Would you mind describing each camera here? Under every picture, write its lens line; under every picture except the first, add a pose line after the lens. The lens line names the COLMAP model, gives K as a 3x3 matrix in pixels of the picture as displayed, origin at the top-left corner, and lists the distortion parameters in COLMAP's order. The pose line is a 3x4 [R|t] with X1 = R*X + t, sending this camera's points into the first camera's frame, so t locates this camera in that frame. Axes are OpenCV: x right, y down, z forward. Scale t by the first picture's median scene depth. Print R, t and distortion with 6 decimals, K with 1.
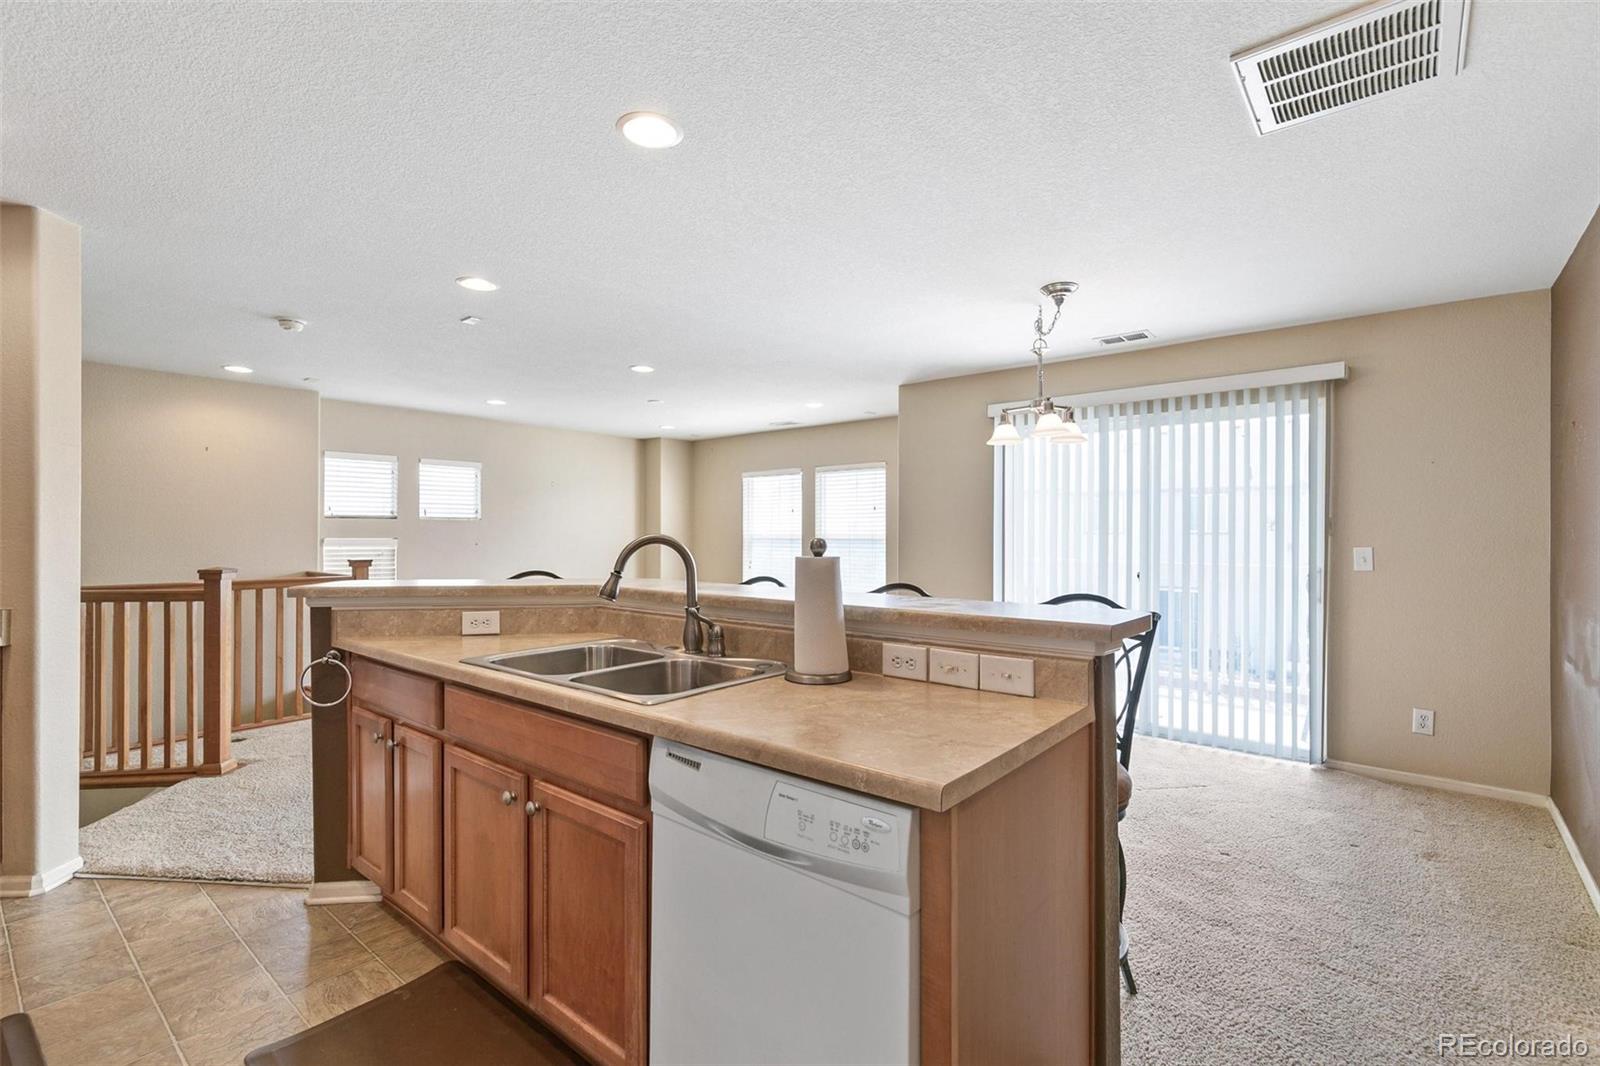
lens RADIAL K [[728.7, 0, 806.6], [0, 728.7, 535.3], [0, 0, 1]] dist [0.003211, 0.000138]
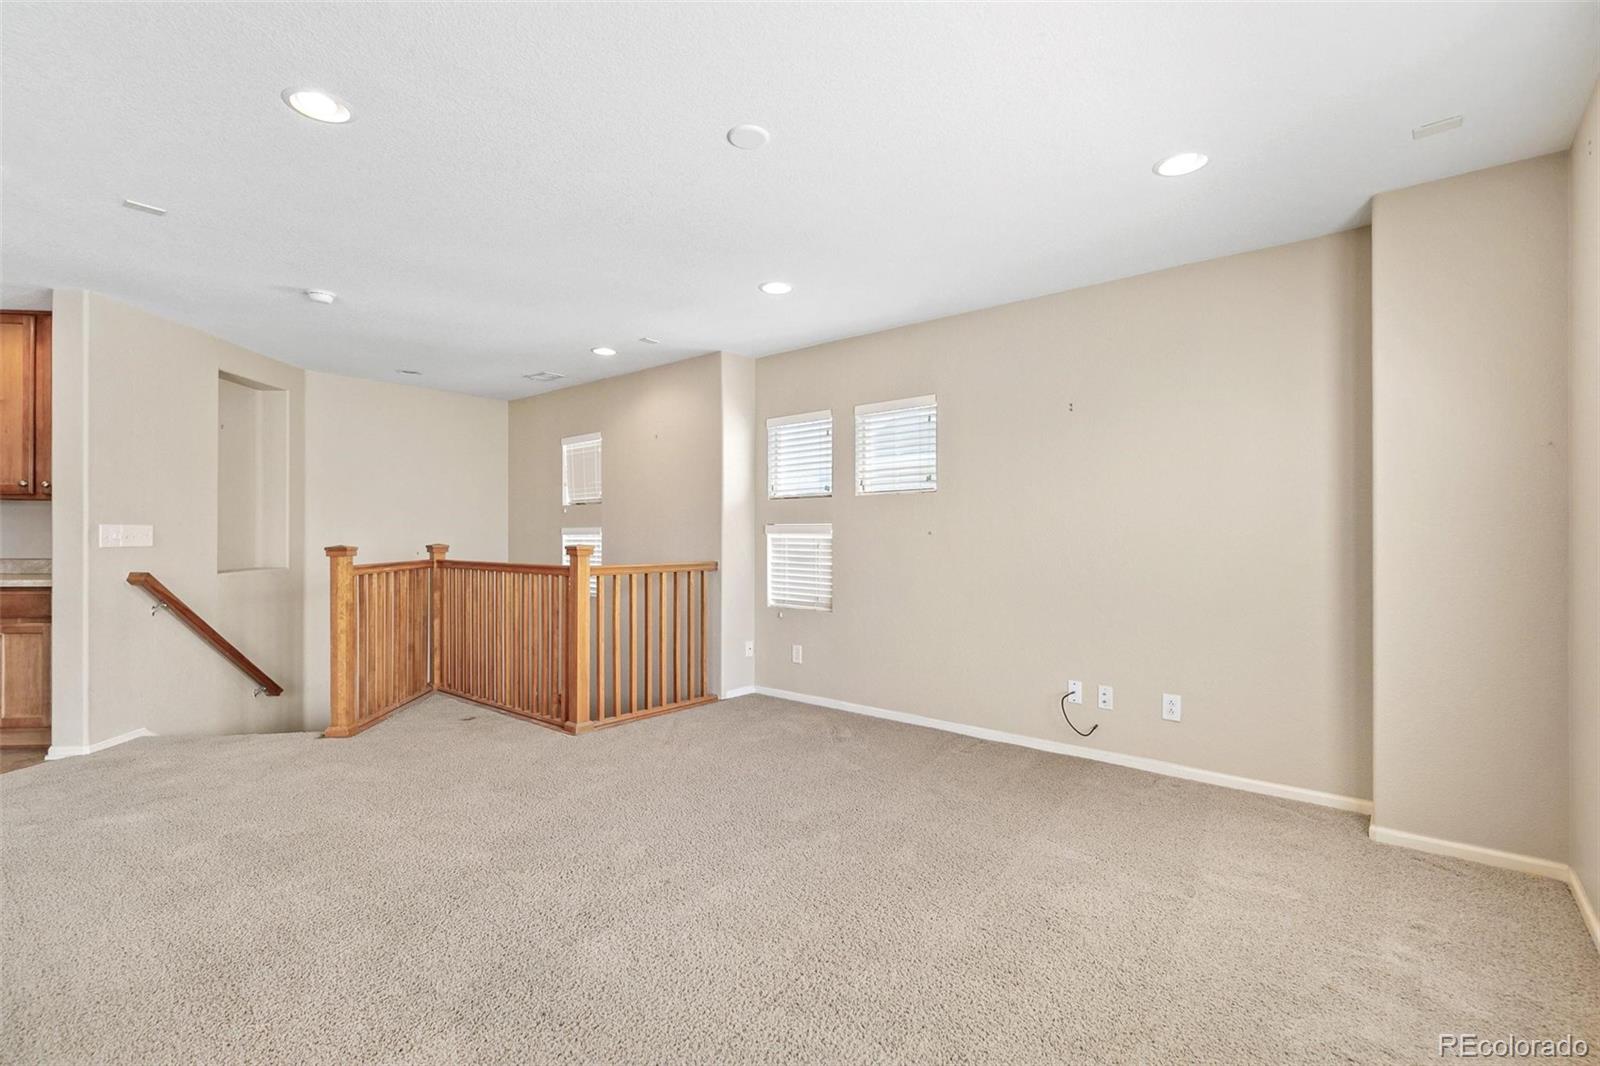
lens RADIAL K [[712.7, 0, 832.3], [0, 712.7, 538.5], [0, 0, 1]] dist [-0.000120, -0.000307]
pose [[0.012428, 0.003764, -0.999916, 0.140635], [-0.002807, 0.999989, 0.003729, 0.015340], [0.999919, 0.002760, 0.012438, 0.969229]]
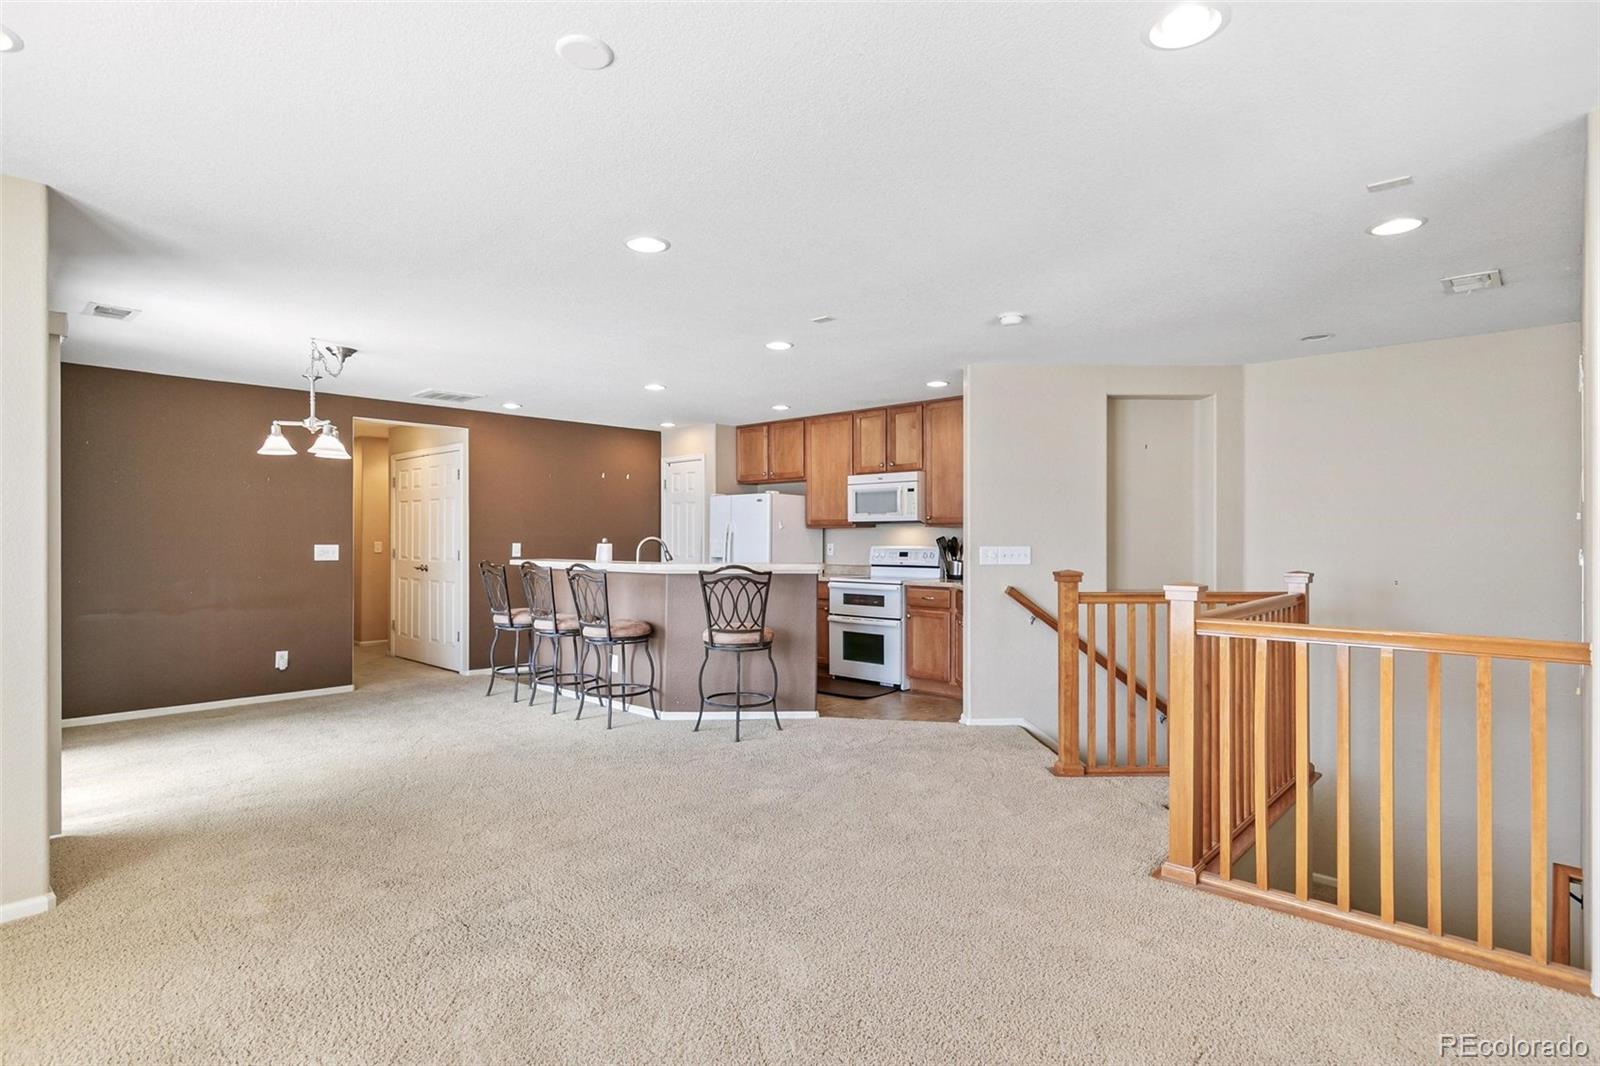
lens RADIAL K [[819.4, 0, 797.8], [0, 819.4, 536.2], [0, 0, 1]] dist [0.000938, 0.000330]
pose [[-0.998063, 0.000555, 0.062208, -0.283987], [0.000434, 0.999998, -0.001955, -0.000414], [-0.062209, -0.001925, -0.998061, 1.212534]]
